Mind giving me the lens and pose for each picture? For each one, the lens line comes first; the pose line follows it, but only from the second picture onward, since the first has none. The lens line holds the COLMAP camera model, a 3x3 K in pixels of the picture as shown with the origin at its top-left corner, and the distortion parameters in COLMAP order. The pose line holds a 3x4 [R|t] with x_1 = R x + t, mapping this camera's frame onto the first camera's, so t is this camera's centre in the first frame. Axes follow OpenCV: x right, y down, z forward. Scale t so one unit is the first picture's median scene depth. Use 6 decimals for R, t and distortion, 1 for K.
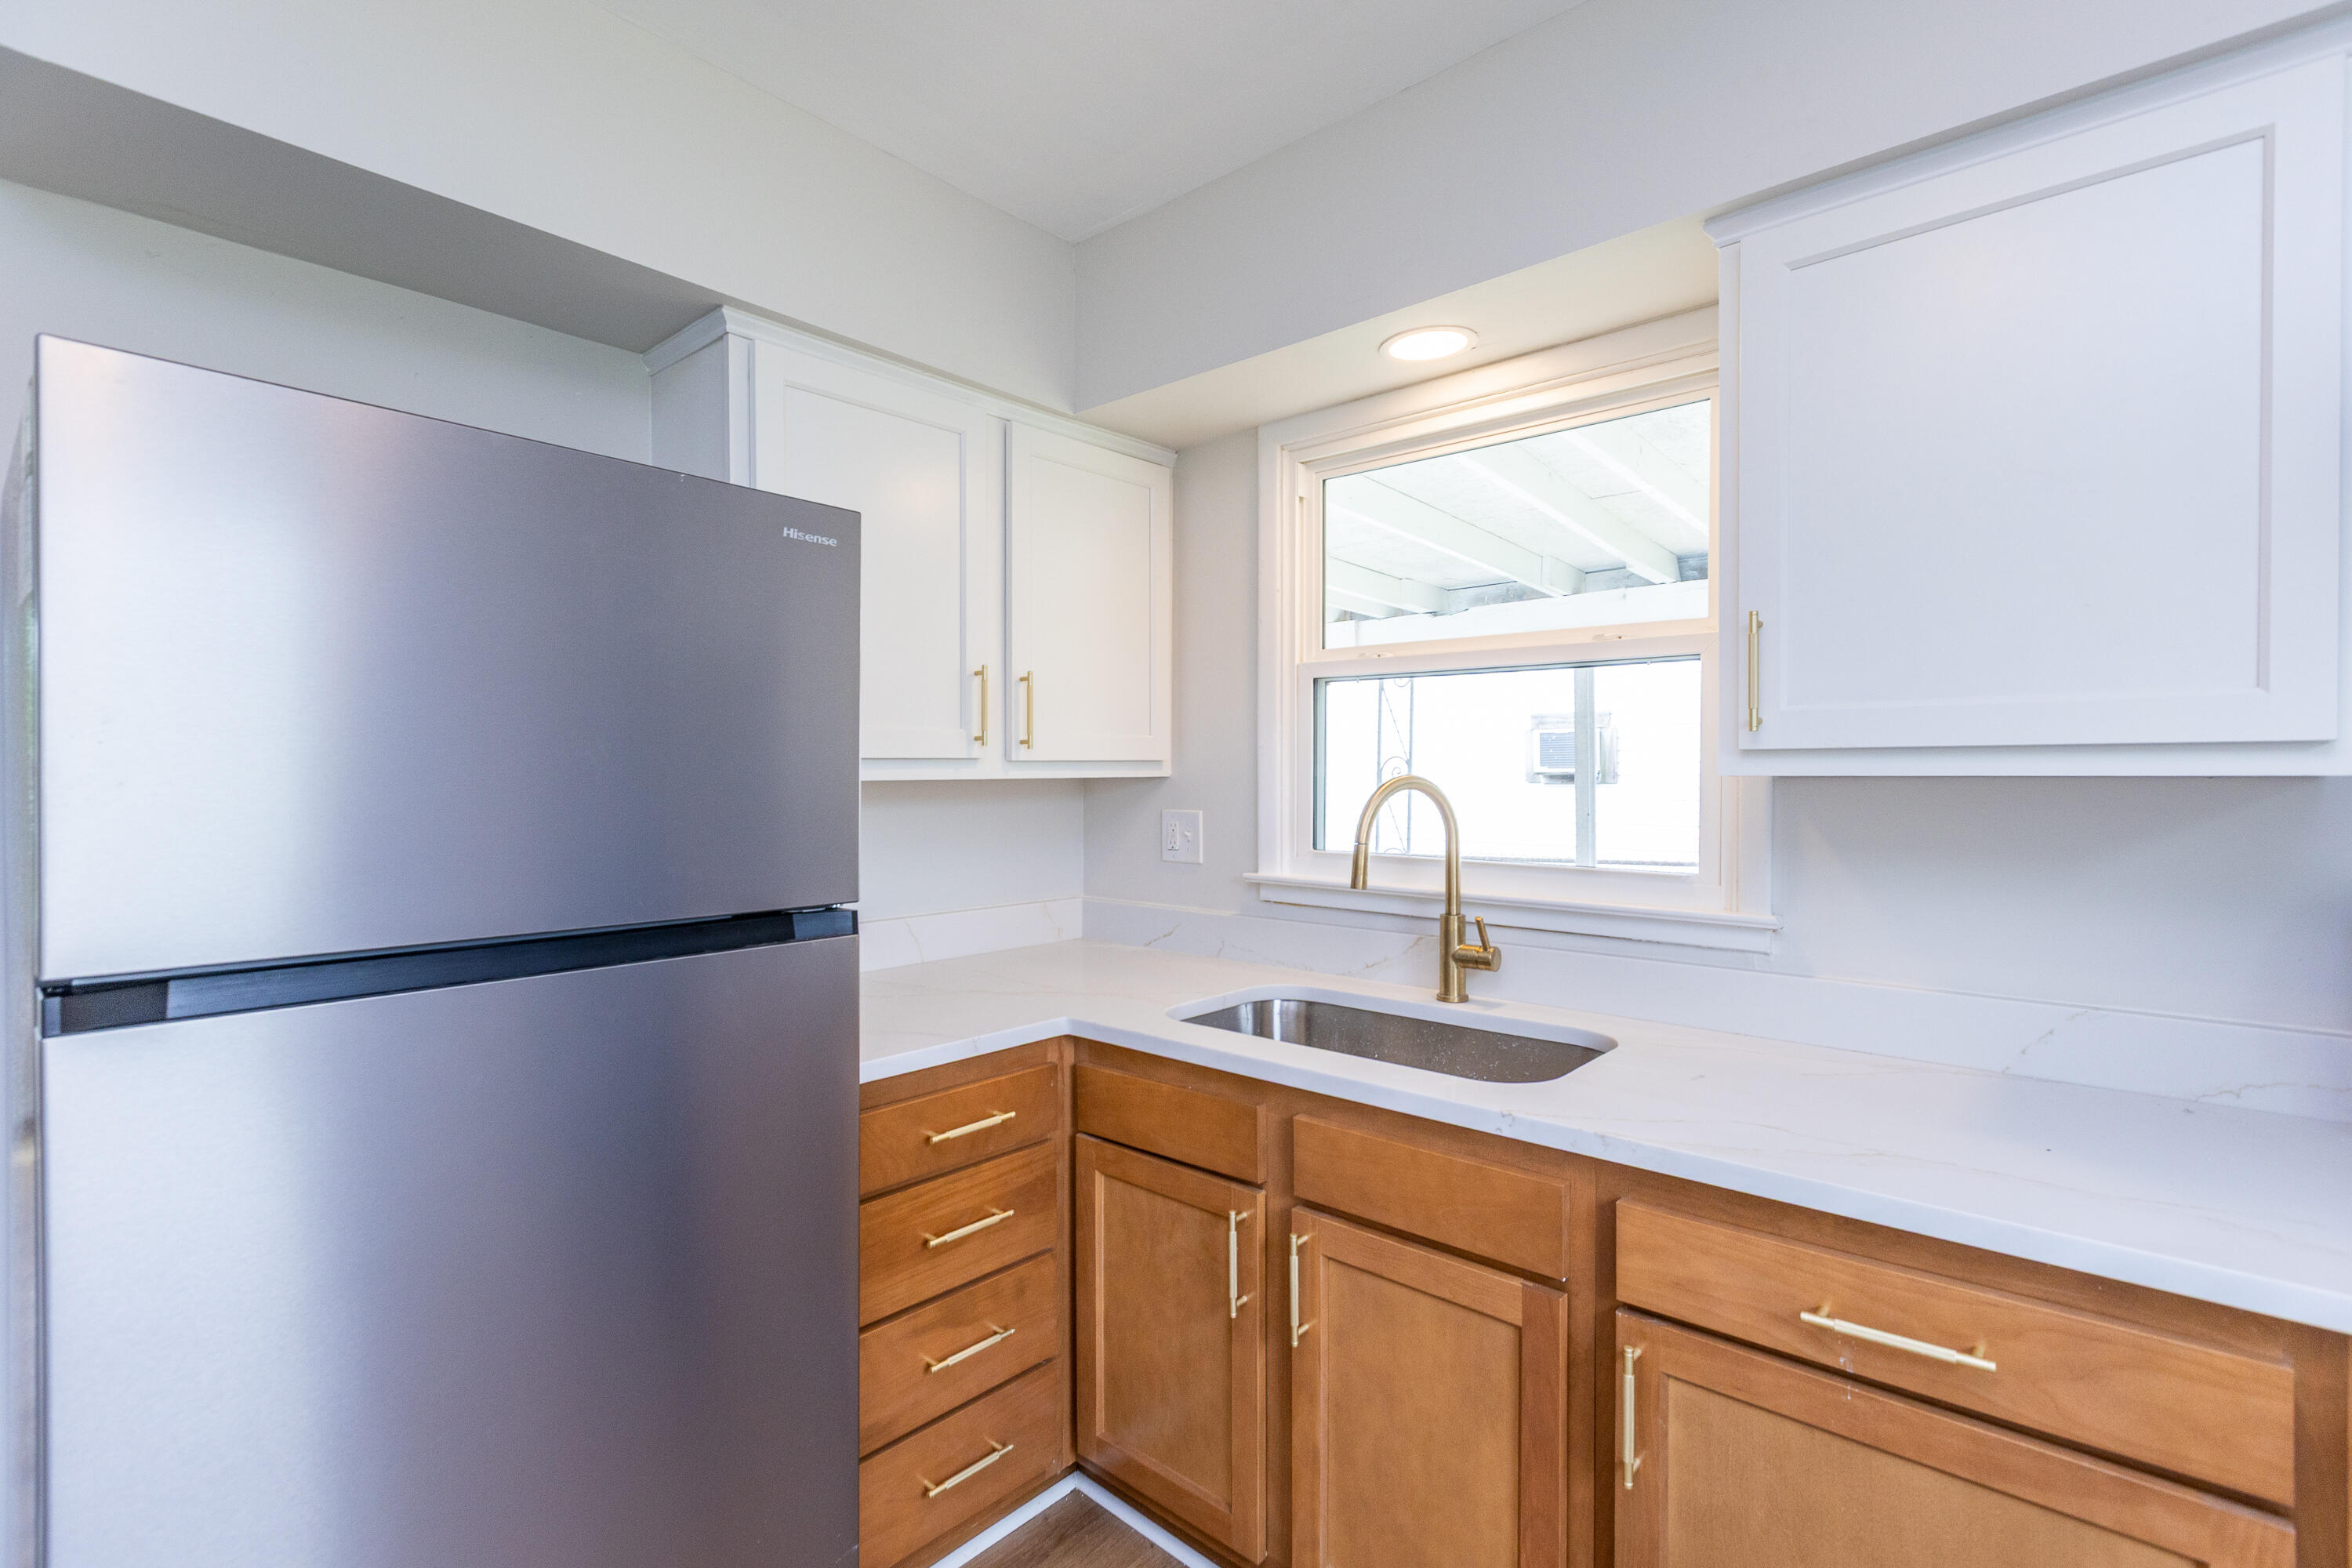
lens RADIAL K [[1048.4, 0, 1175.4], [0, 1048.4, 778.8], [0, 0, 1]] dist [0.002816, 0.001016]
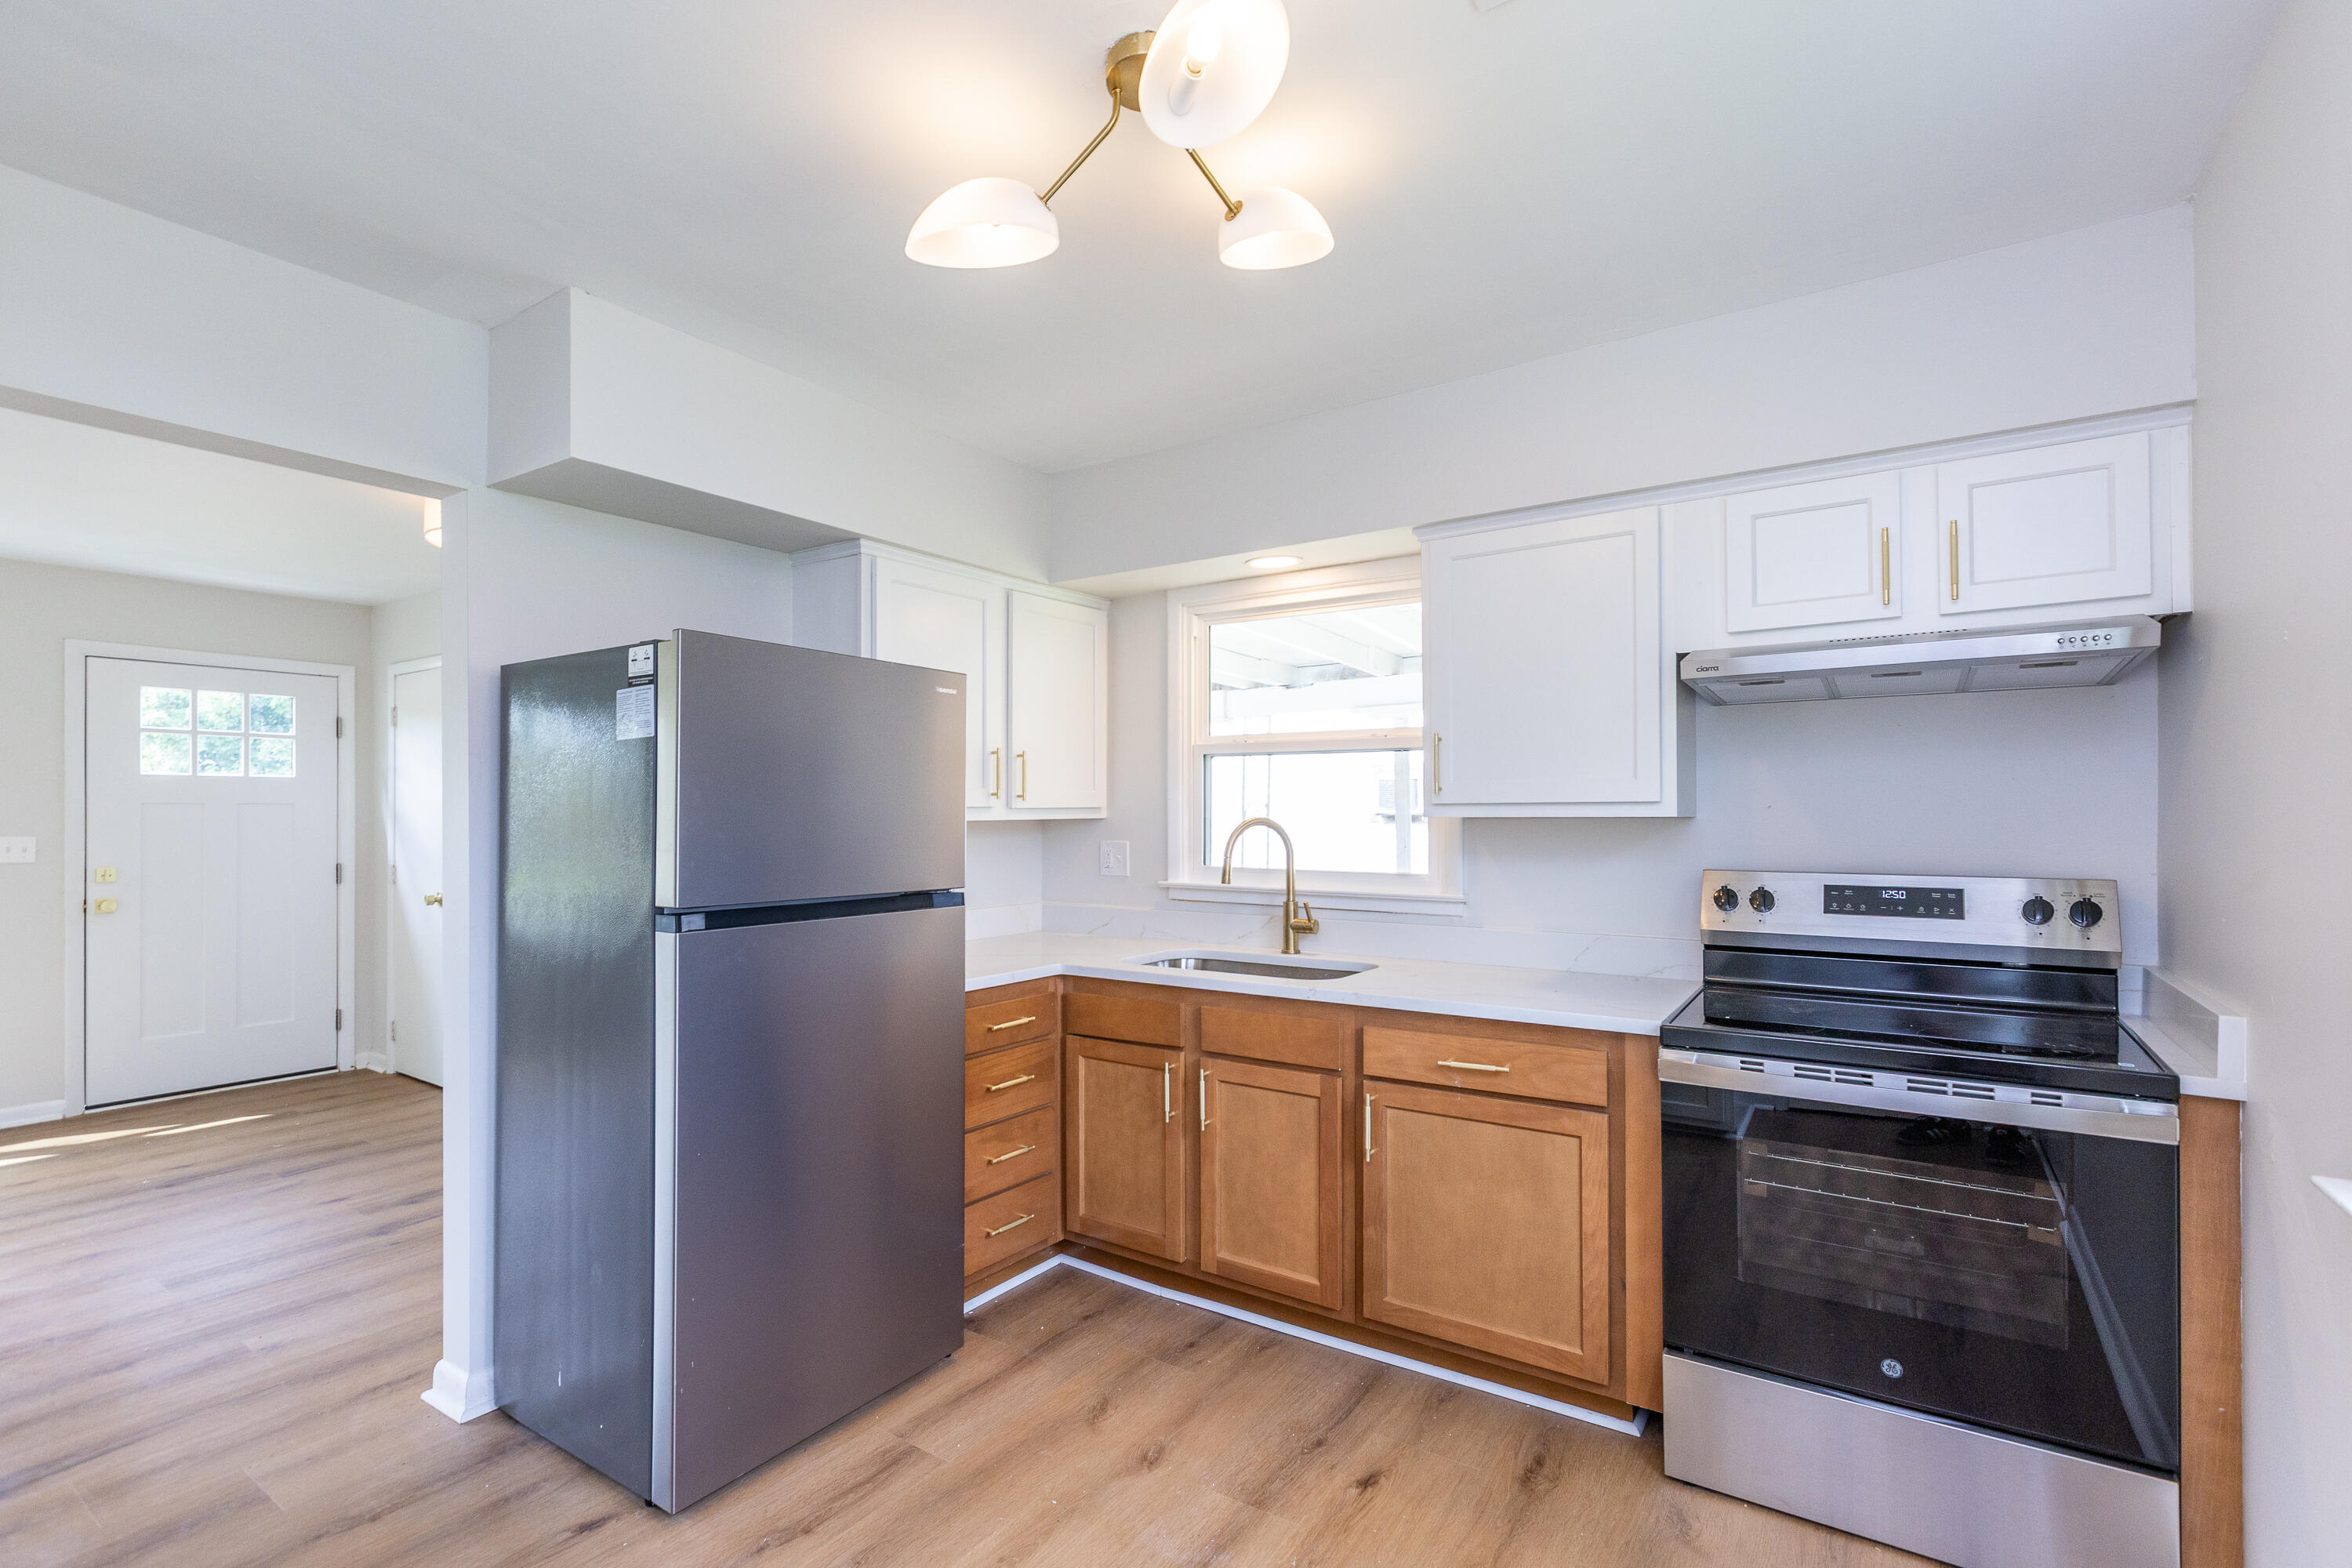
lens RADIAL K [[1048.4, 0, 1151.4], [0, 1048.4, 801.2], [0, 0, 1]] dist [0.002816, 0.001016]
pose [[0.994087, -0.000053, 0.108591, -0.138185], [0.002037, 0.999833, -0.018166, 0.001130], [-0.108572, 0.018280, 0.993921, -0.648571]]
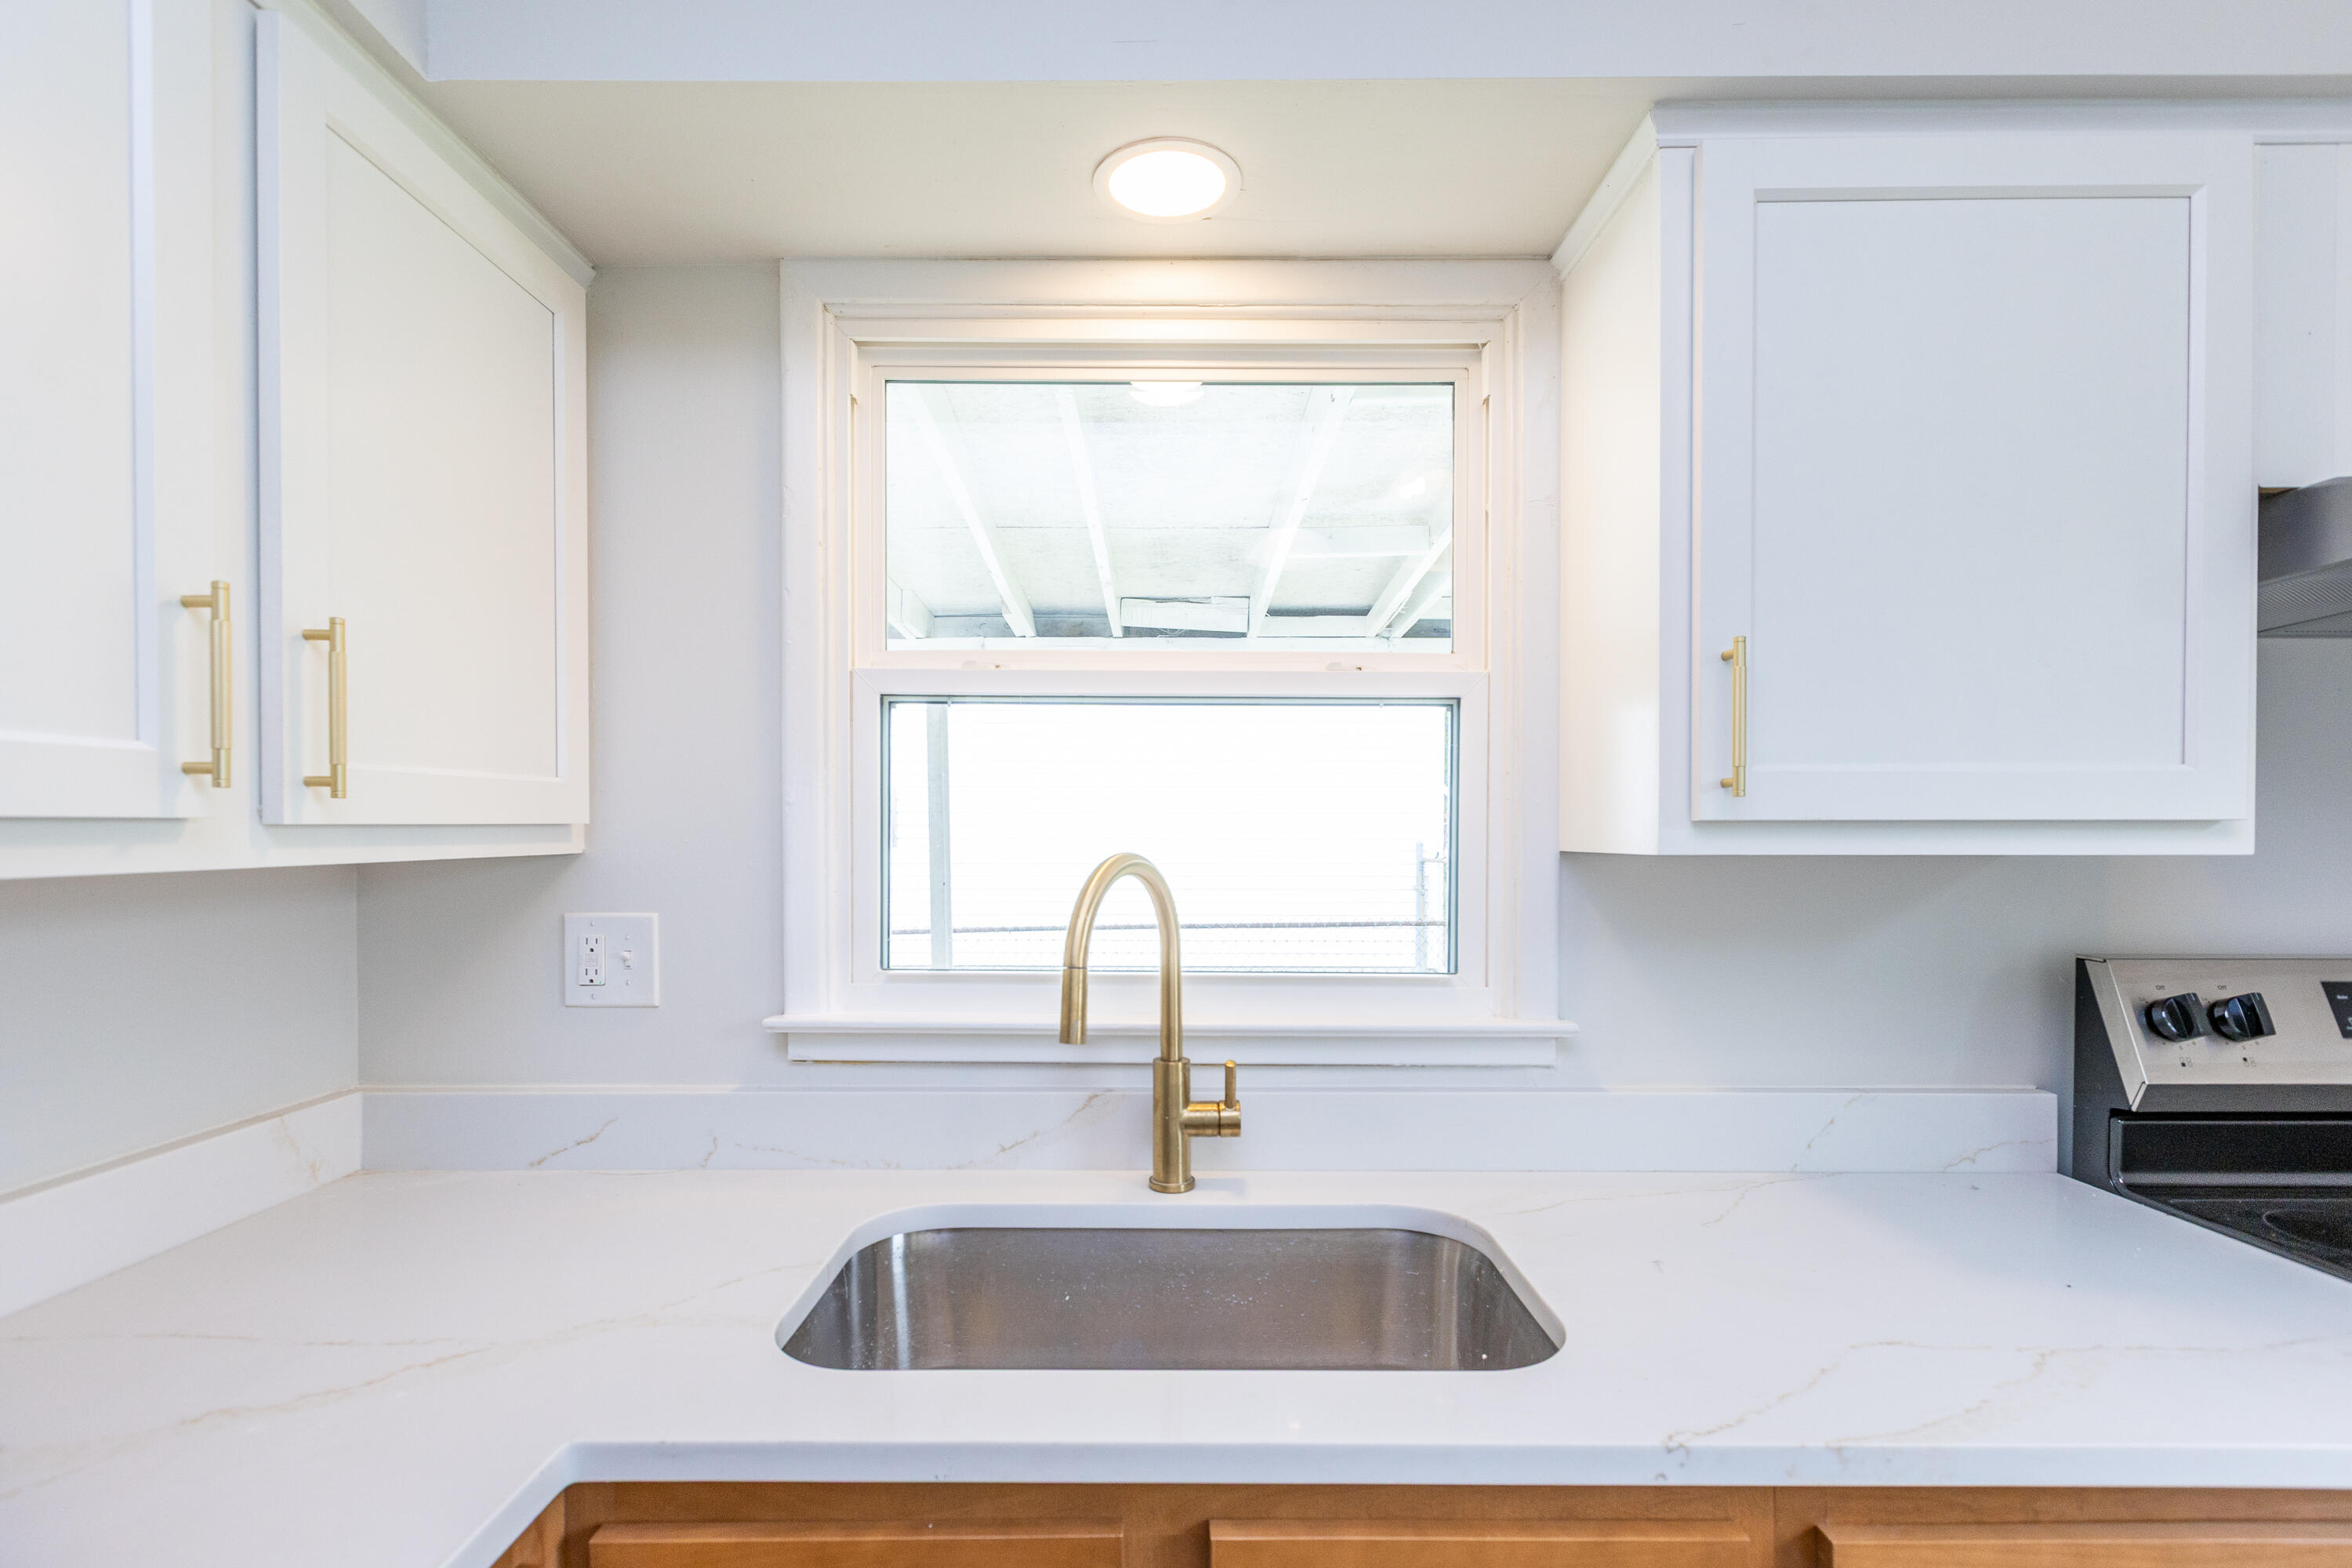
lens RADIAL K [[1048.4, 0, 1132.0], [0, 1048.4, 848.8], [0, 0, 1]] dist [0.002816, 0.001016]
pose [[0.755638, -0.009196, 0.654925, -0.201666], [0.002499, 0.999935, 0.011157, -0.013331], [-0.654984, -0.006794, 0.755612, 0.528386]]
